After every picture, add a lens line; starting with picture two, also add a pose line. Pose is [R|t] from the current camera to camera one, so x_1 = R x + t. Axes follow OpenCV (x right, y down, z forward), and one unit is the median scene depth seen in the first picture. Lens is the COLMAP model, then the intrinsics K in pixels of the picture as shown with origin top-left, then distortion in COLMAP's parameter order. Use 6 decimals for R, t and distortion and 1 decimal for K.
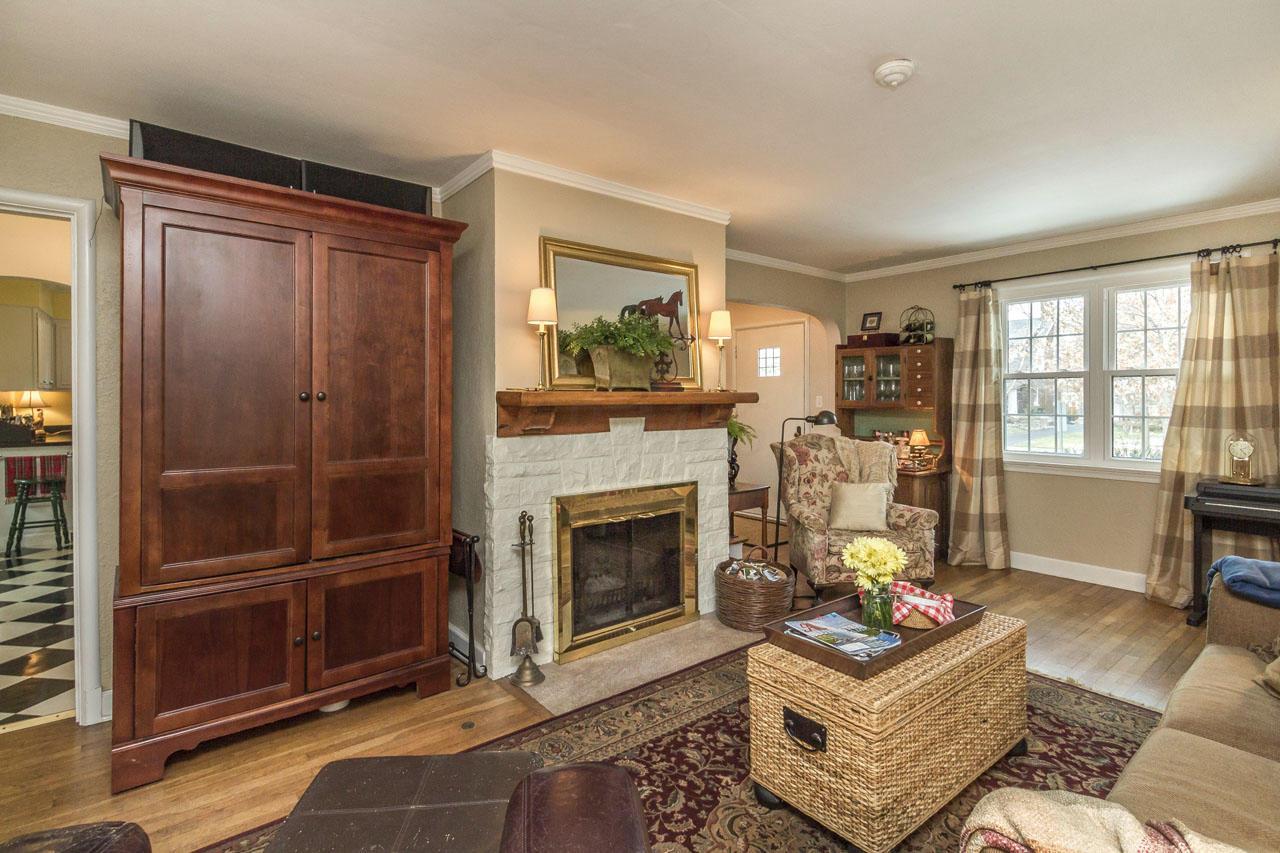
lens RADIAL K [[611.3, 0, 639.5], [0, 611.3, 392.4], [0, 0, 1]] dist [0.000244, 0.000072]
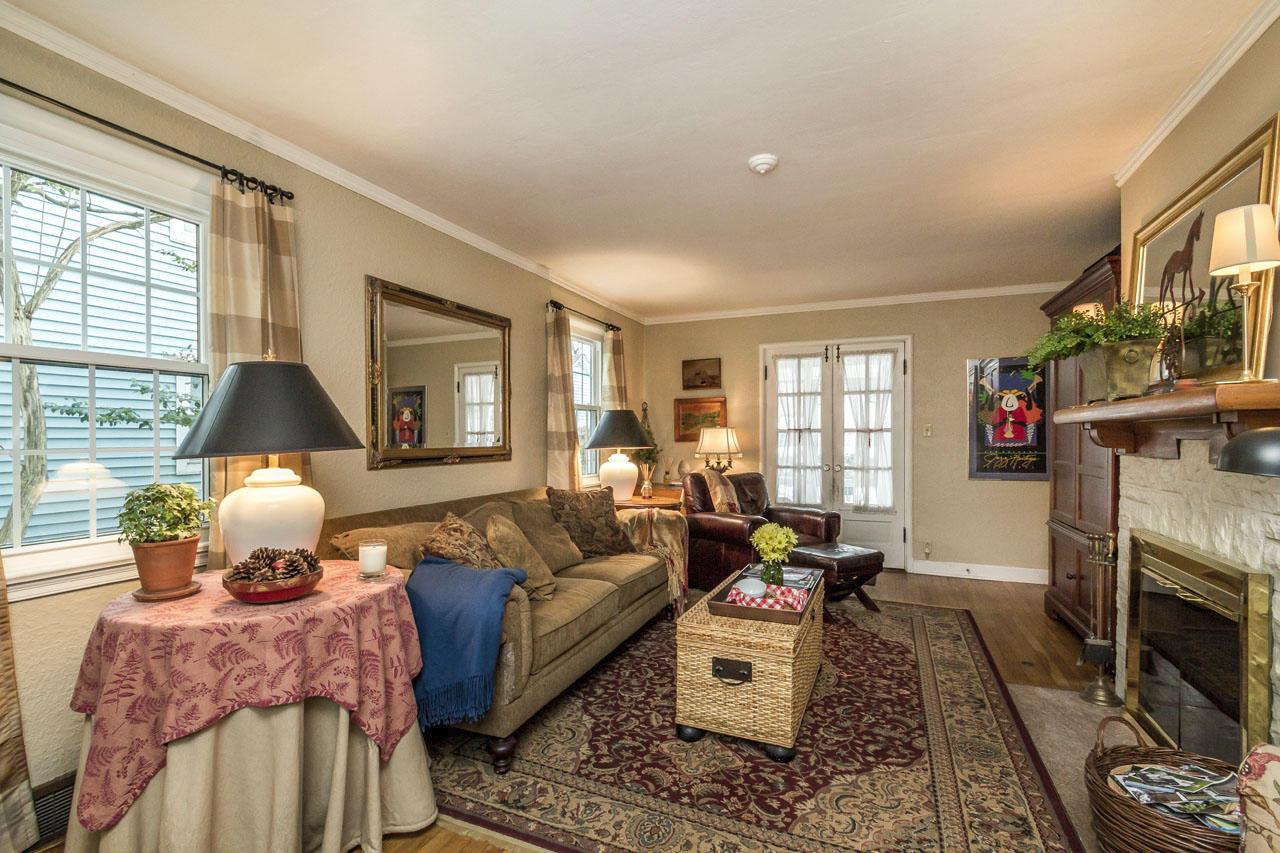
lens RADIAL K [[604.6, 0, 633.1], [0, 604.6, 442.9], [0, 0, 1]] dist [-0.000576, 0.000119]
pose [[-0.875800, 0.004155, -0.482656, 1.227849], [0.002247, 0.999987, 0.004530, 0.056028], [0.482669, 0.002883, -0.875798, 1.919351]]
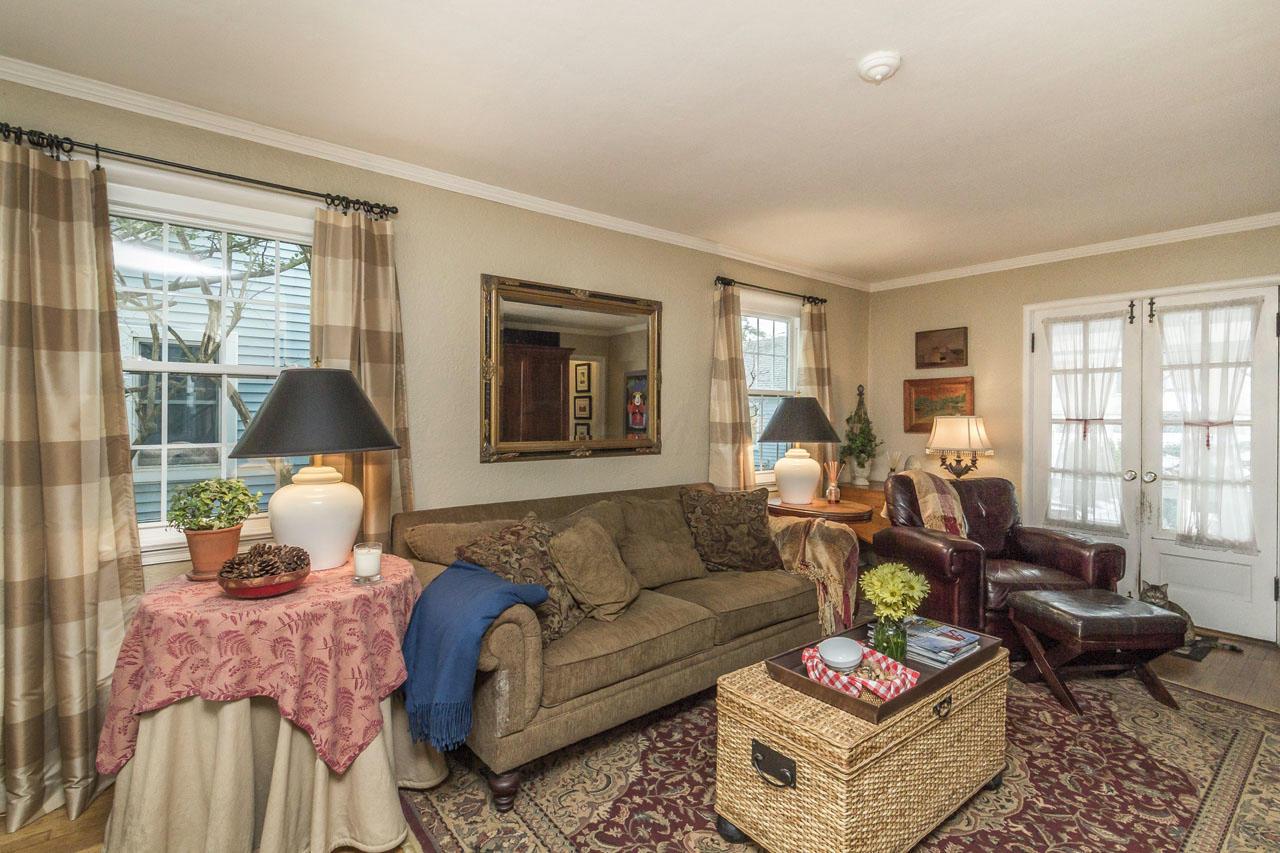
lens RADIAL K [[611.1, 0, 639.2], [0, 611.1, 414.1], [0, 0, 1]] dist [0.001125, -0.000617]
pose [[-0.999899, -0.008205, -0.011643, 0.760824], [-0.008174, 0.999963, -0.002698, 0.011319], [0.011665, -0.002602, -0.999929, 1.865424]]
